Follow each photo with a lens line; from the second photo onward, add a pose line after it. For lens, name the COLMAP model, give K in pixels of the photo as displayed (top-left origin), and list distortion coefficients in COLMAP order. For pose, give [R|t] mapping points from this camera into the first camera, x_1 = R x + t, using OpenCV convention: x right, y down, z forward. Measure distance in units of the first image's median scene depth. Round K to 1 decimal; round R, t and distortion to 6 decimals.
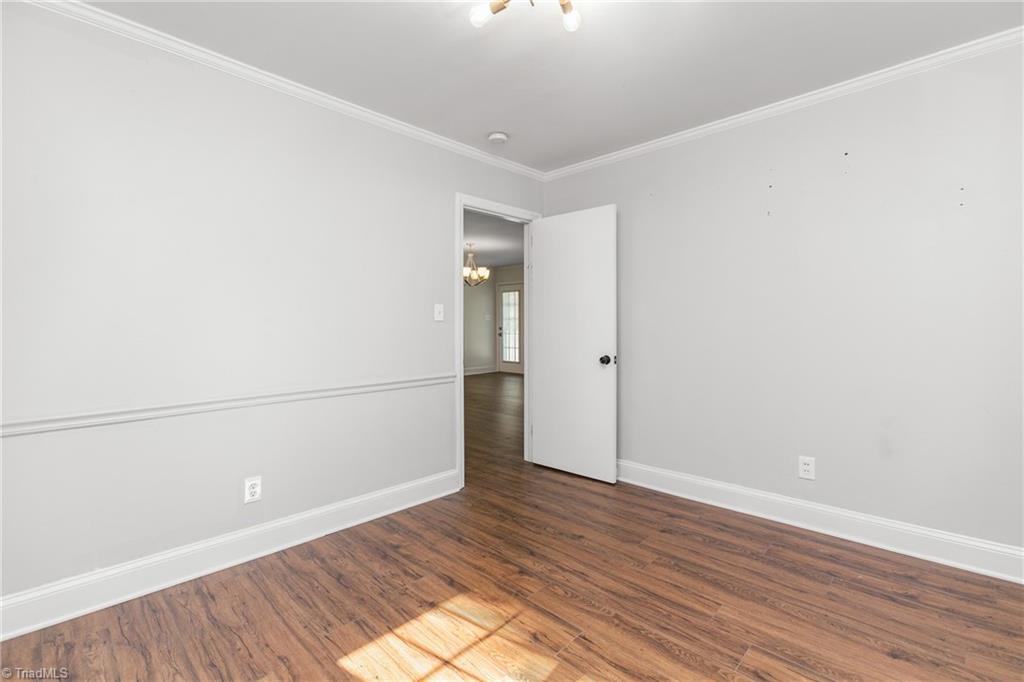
lens RADIAL K [[463.1, 0, 510.1], [0, 463.1, 319.4], [0, 0, 1]] dist [-0.020758, 0.011317]
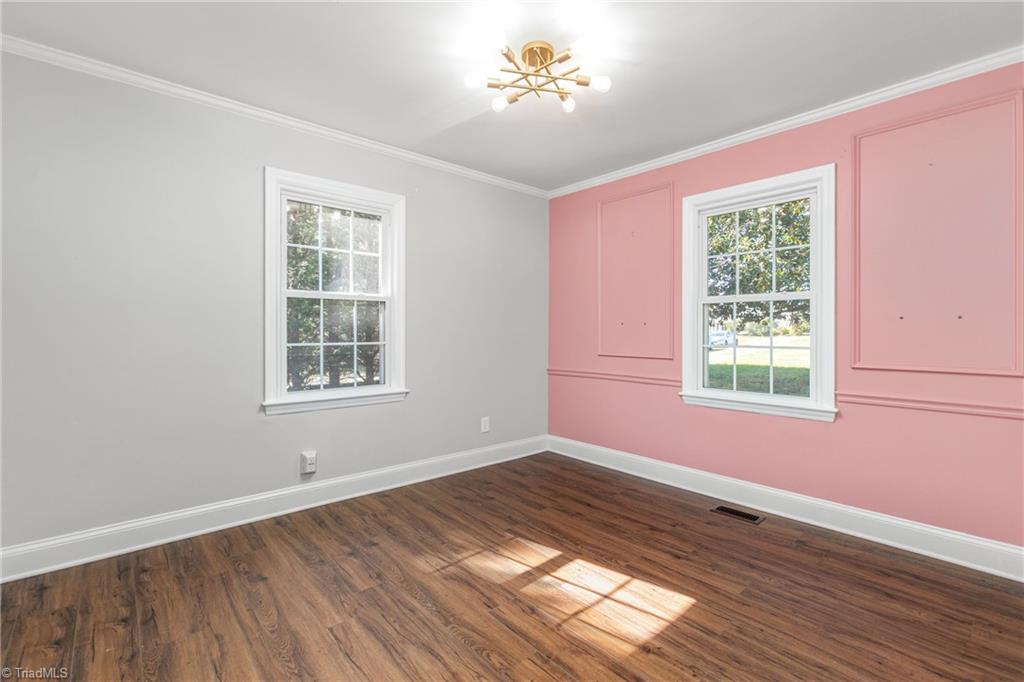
lens RADIAL K [[463.1, 0, 510.1], [0, 463.1, 319.4], [0, 0, 1]] dist [-0.020758, 0.011317]
pose [[-0.996983, 0.003378, 0.077542, 0.020066], [0.001021, 0.999537, -0.030412, 0.024489], [-0.077609, -0.030241, -0.996525, 2.071670]]
